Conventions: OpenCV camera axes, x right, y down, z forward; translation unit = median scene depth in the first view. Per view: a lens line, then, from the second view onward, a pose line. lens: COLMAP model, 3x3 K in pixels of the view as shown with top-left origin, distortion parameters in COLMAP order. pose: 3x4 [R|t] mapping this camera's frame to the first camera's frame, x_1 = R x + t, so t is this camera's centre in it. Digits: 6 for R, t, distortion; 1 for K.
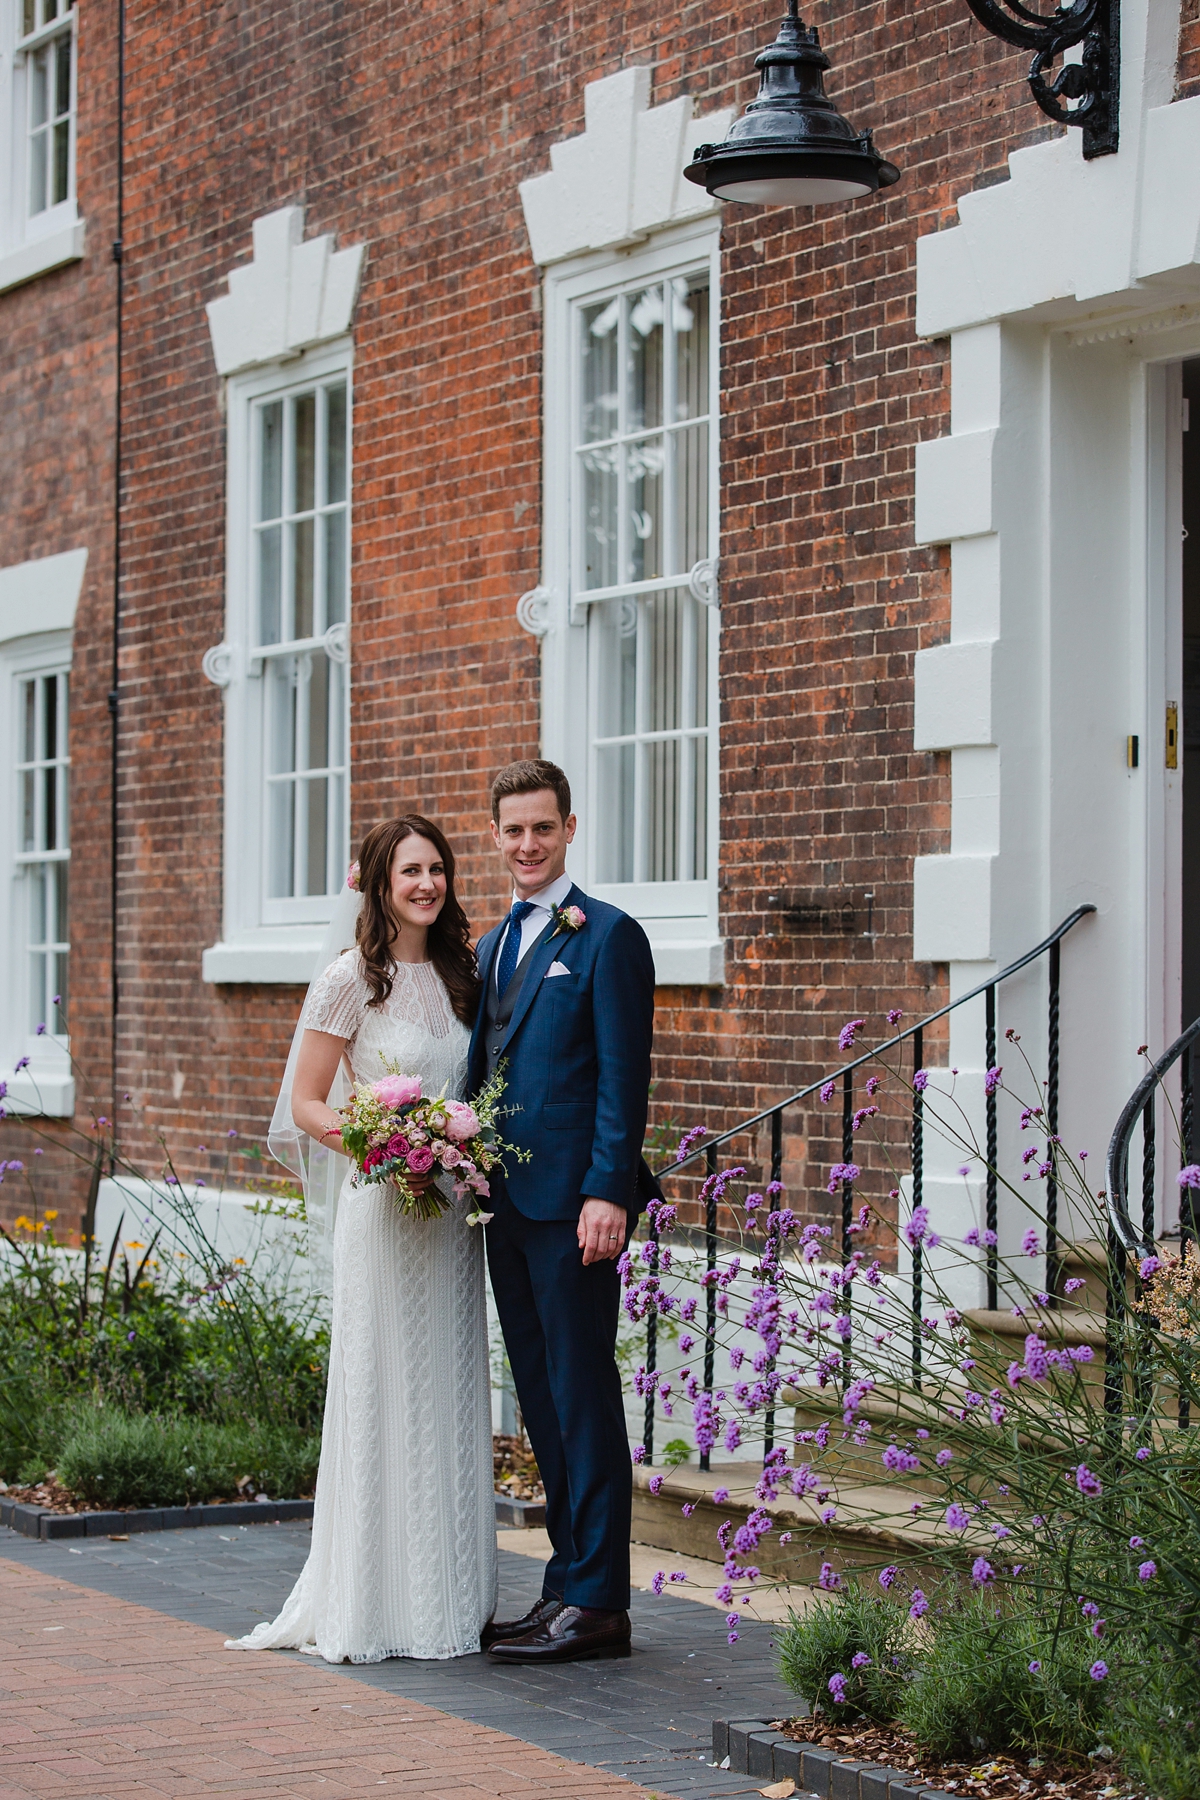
lens RADIAL K [[4586.1, 0, 599.8], [0, 4586.1, 902.1], [0, 0, 1]] dist [0.027919, 0.000000]
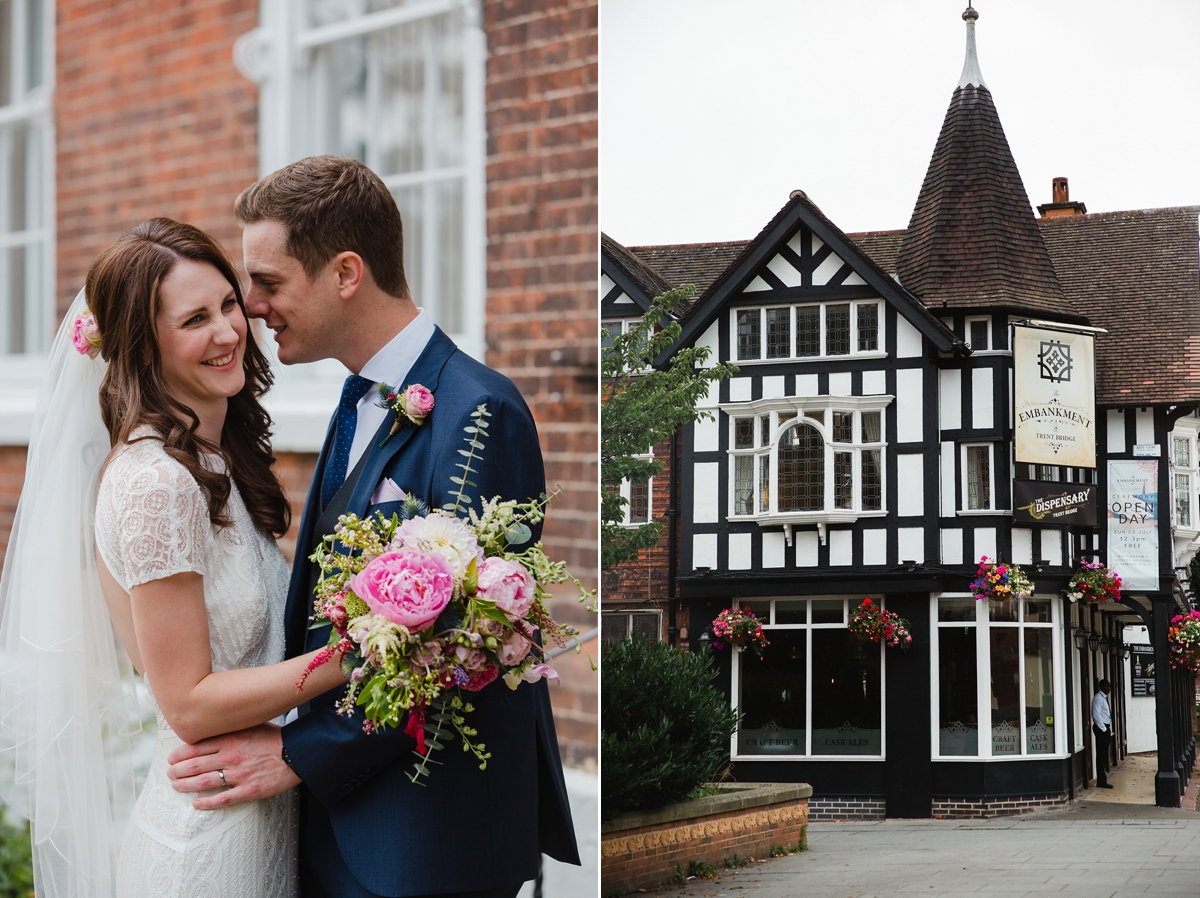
lens RADIAL K [[3536.5, 0, 600.1], [0, 3536.5, 447.3], [0, 0, 1]] dist [-0.166860, 0.000000]
pose [[0.994496, -0.008331, 0.104444, -0.019591], [0.005710, 0.999662, 0.025369, -0.000388], [-0.104620, -0.024633, 0.994207, 0.261168]]
